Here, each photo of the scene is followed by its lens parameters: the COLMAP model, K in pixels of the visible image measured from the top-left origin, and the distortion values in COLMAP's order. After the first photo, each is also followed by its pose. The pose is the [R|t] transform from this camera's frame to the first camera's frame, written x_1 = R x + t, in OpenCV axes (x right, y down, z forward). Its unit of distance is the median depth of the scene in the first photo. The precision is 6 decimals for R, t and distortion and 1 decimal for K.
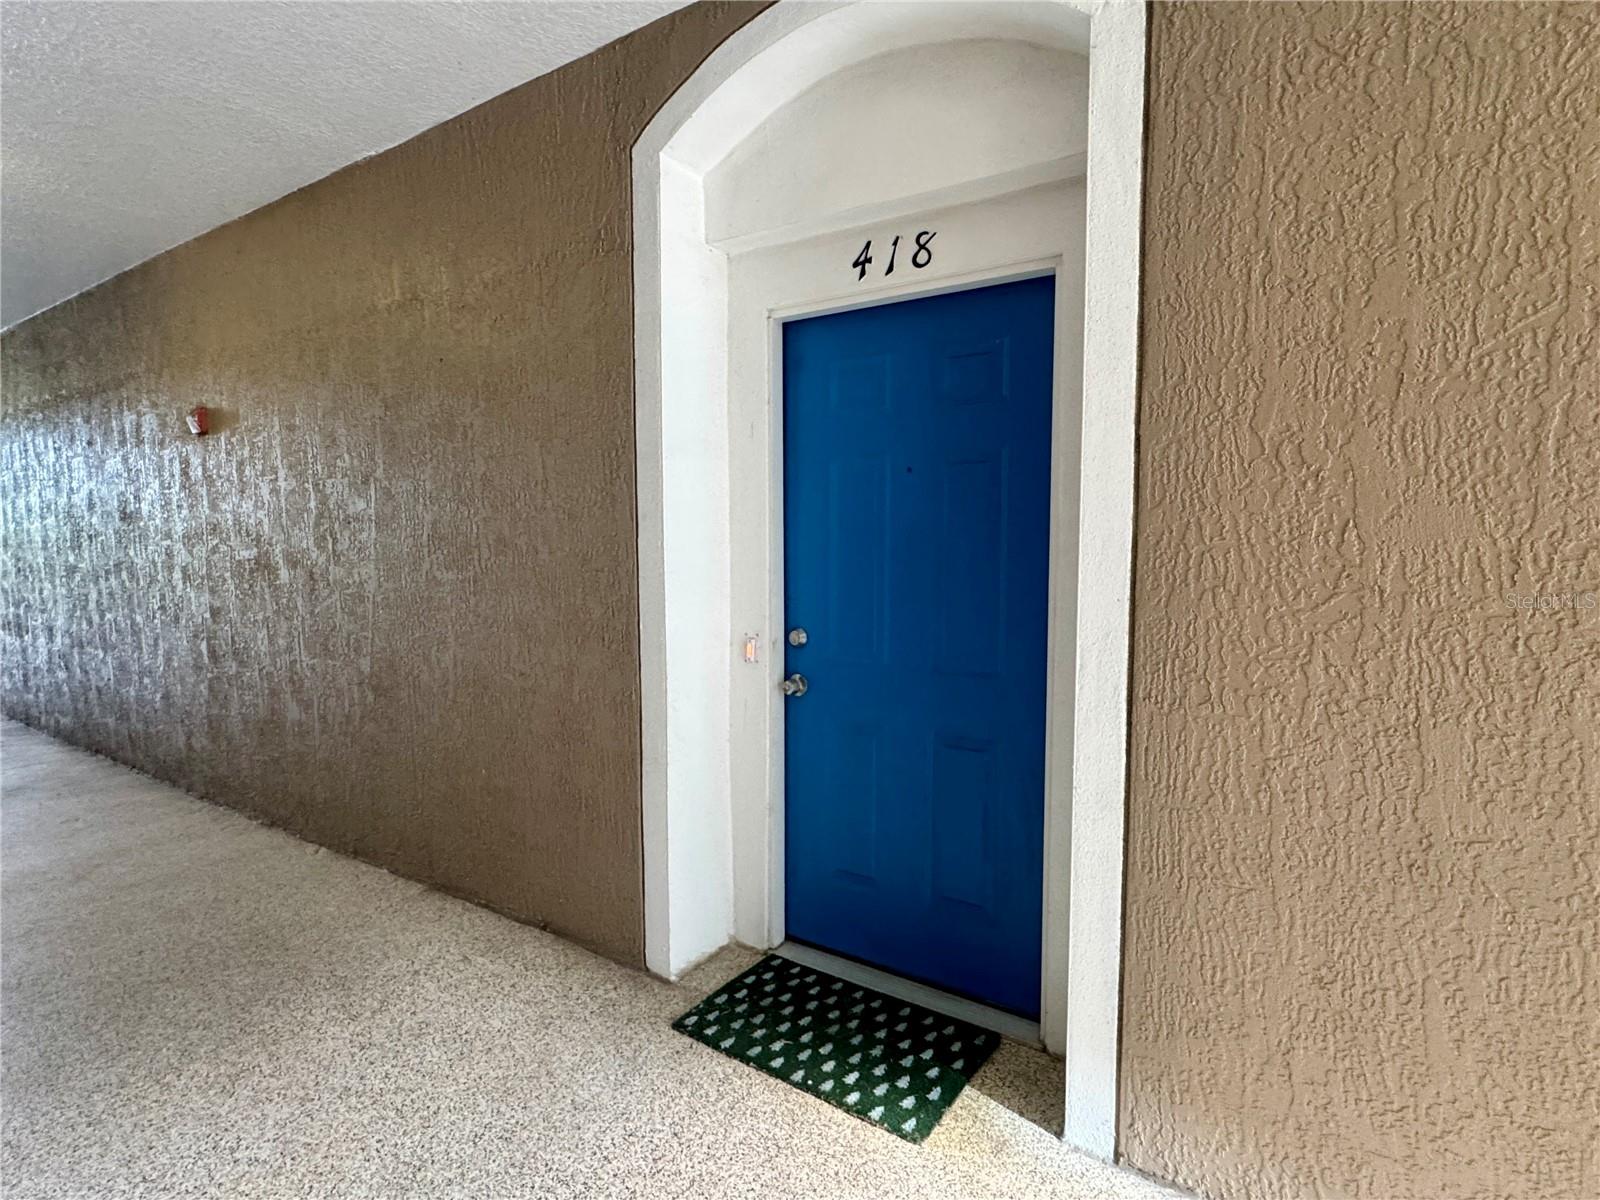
lens RADIAL K [[839.0, 0, 800.1], [0, 839.0, 599.3], [0, 0, 1]] dist [0.000215, -0.001696]
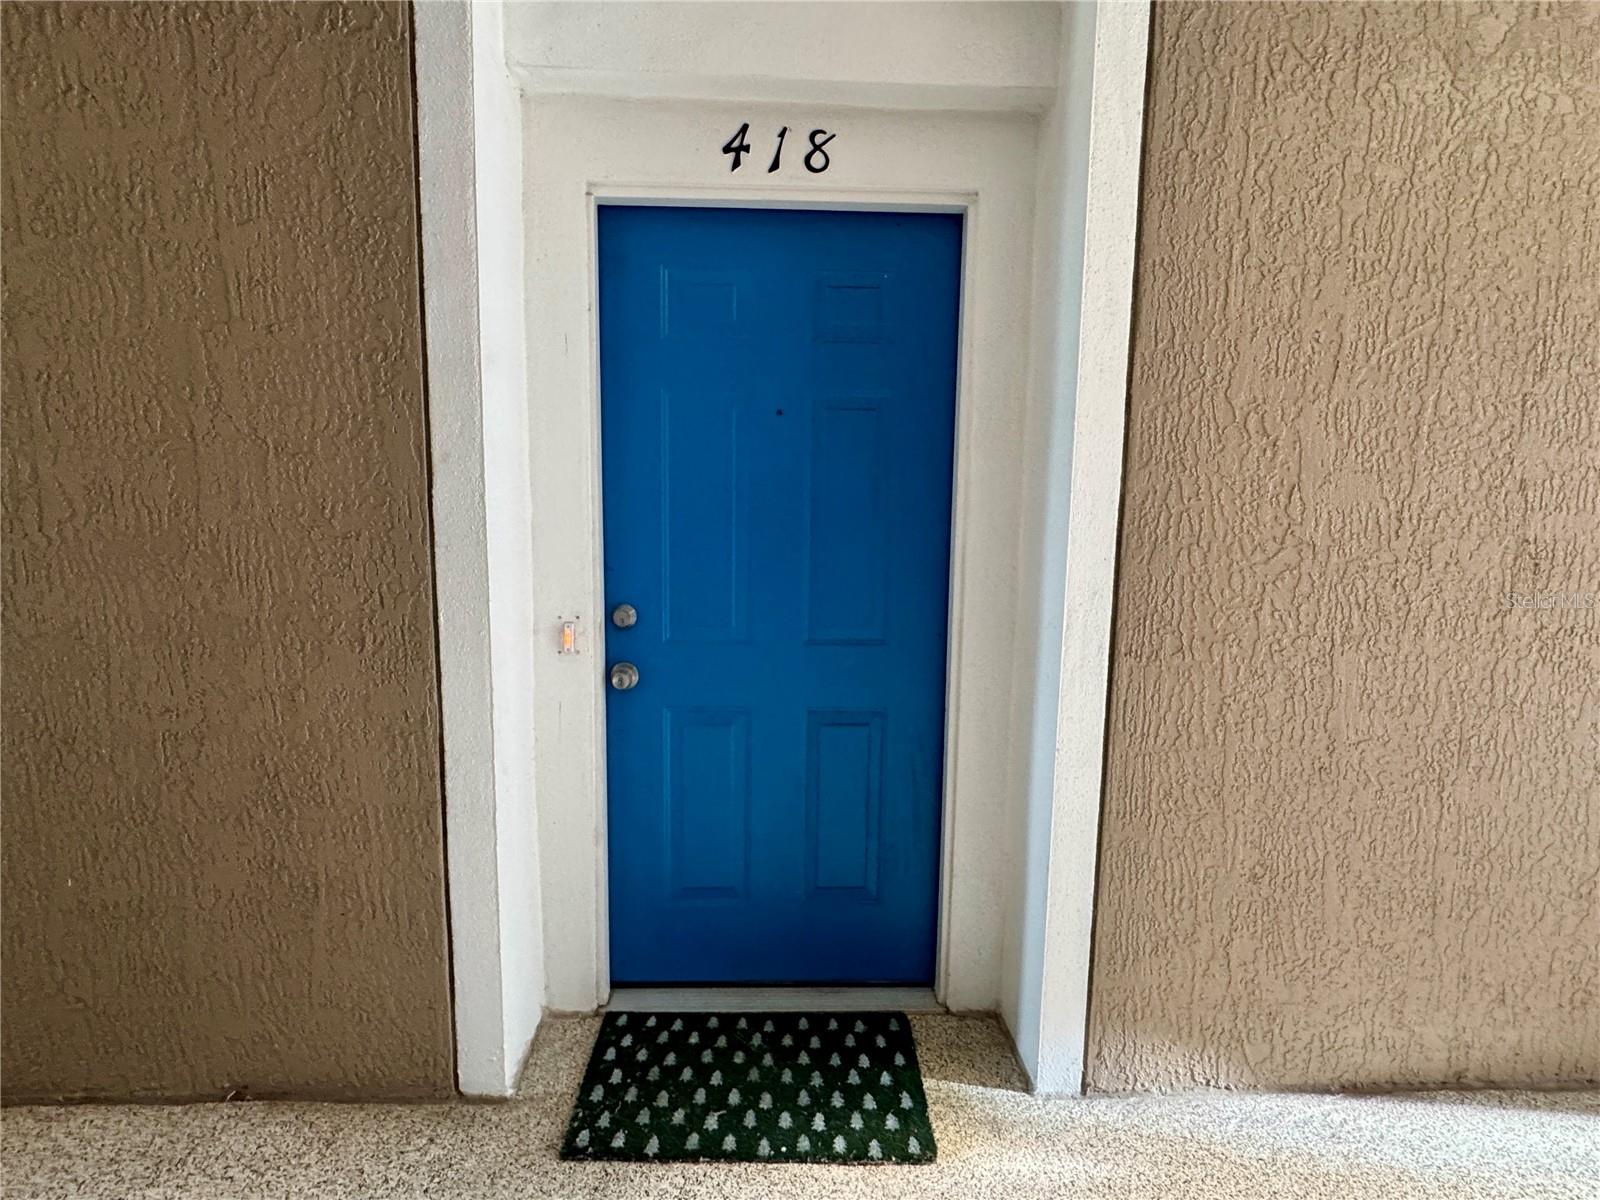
lens RADIAL K [[839.0, 0, 800.4], [0, 839.0, 599.8], [0, 0, 1]] dist [0.000215, -0.001696]
pose [[0.807285, -0.063958, 0.586685, -0.505680], [0.029525, 0.997242, 0.068089, -0.029790], [-0.589422, -0.037646, 0.806948, 0.397450]]
